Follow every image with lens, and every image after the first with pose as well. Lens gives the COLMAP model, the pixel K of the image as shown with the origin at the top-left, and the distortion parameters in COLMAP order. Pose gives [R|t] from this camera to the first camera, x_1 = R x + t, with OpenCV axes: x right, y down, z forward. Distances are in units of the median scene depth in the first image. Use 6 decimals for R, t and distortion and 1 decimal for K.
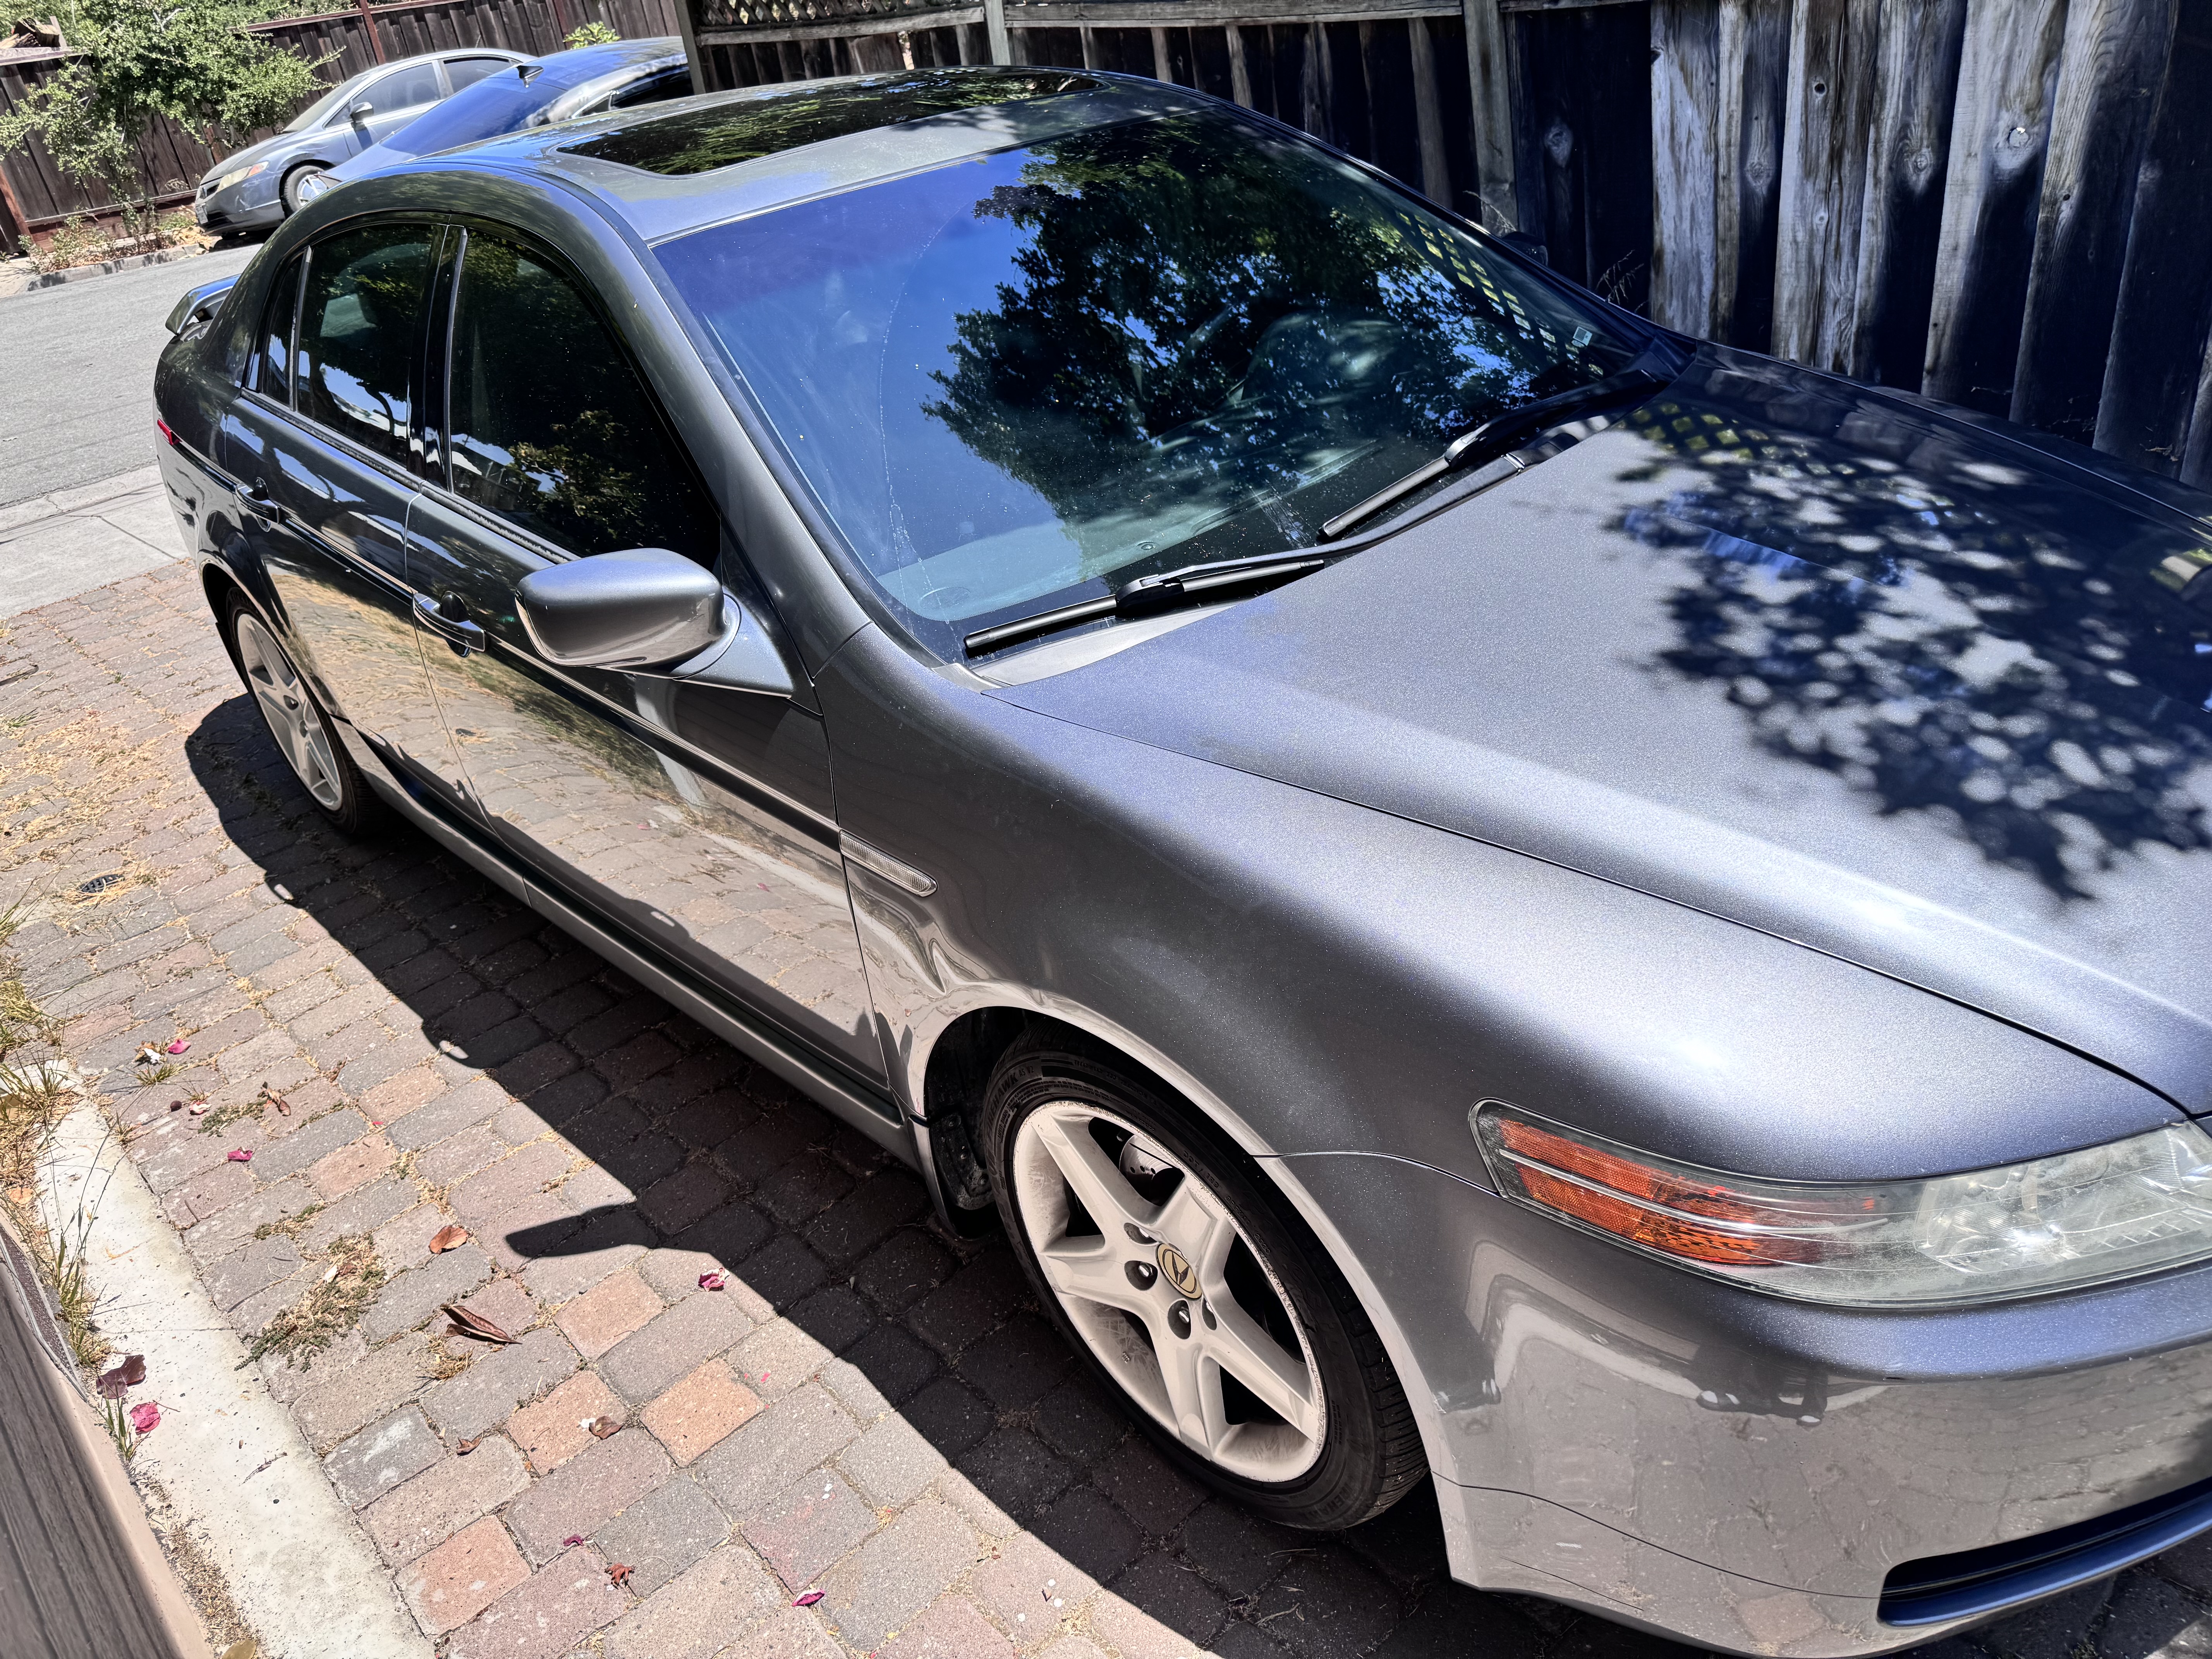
lens RADIAL K [[1520.7, 0, 1107.6], [0, 1520.7, 830.7], [0, 0, 1]] dist [0.031075, -0.041153]
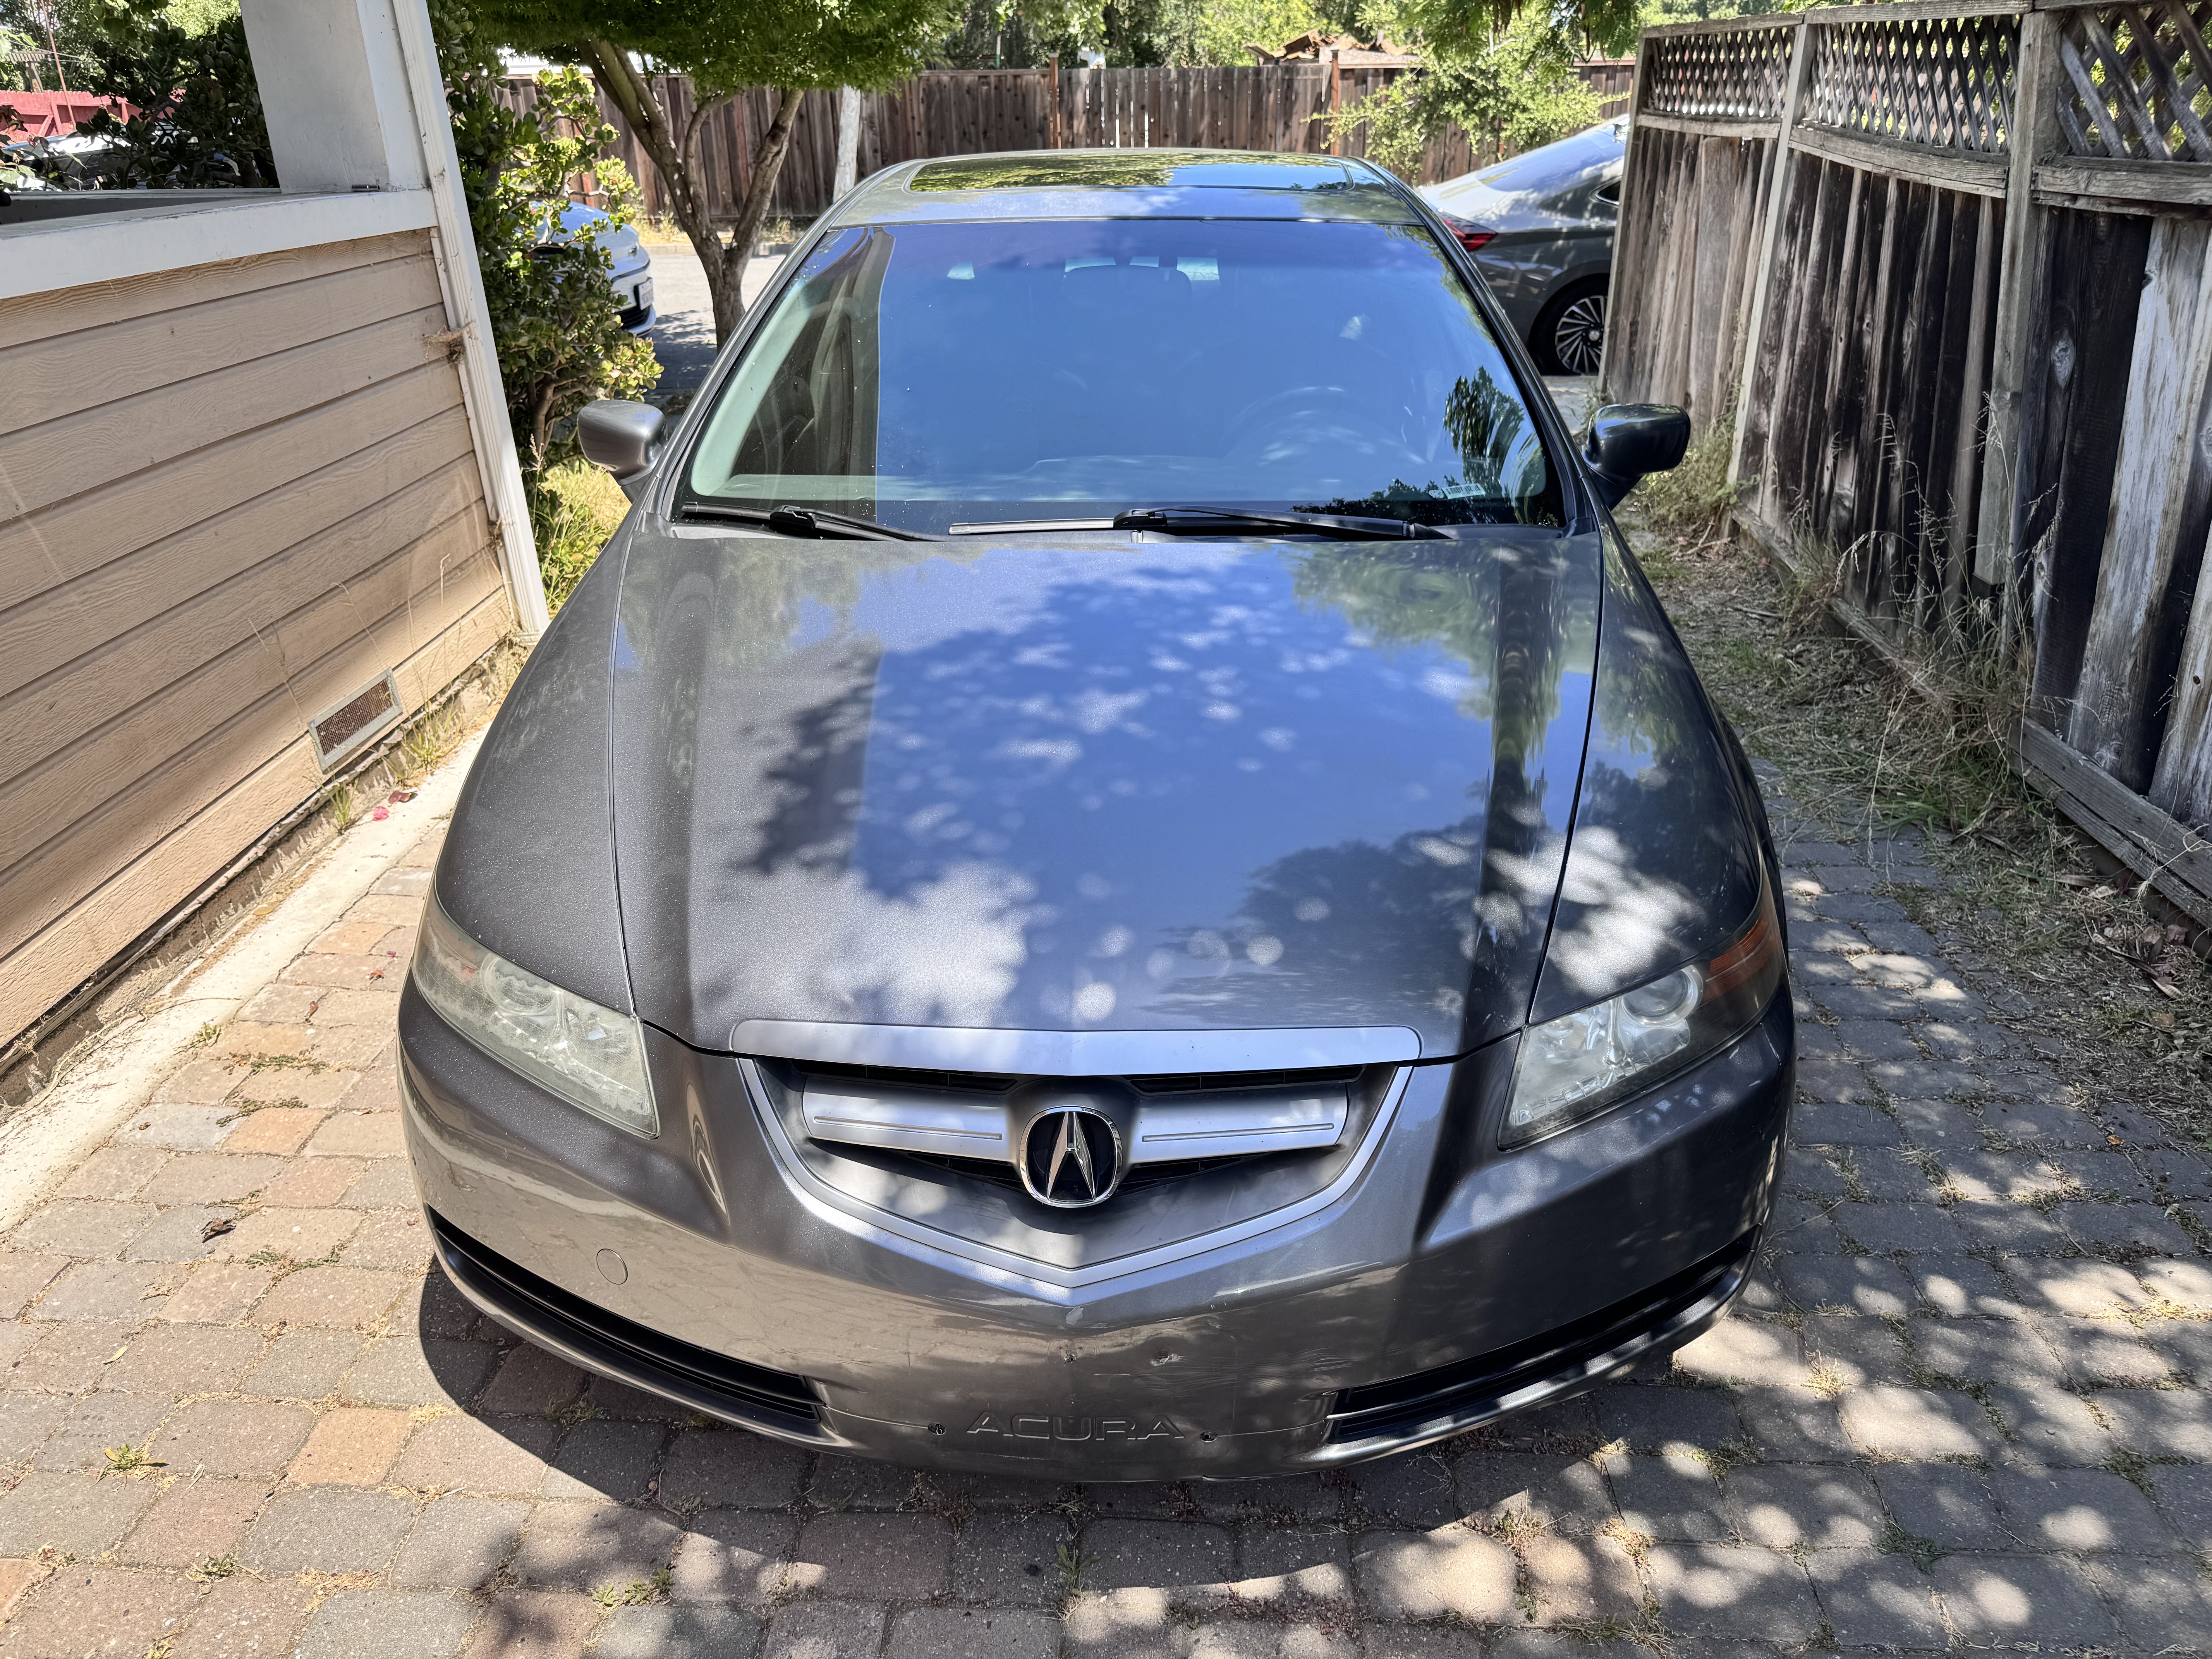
lens RADIAL K [[1520.7, 0, 1109.2], [0, 1520.7, 819.6], [0, 0, 1]] dist [0.031075, -0.041153]
pose [[0.678049, 0.410211, -0.609899, 0.566733], [-0.428431, 0.894812, 0.125536, -0.098363], [0.597241, 0.176180, 0.782473, 0.056520]]
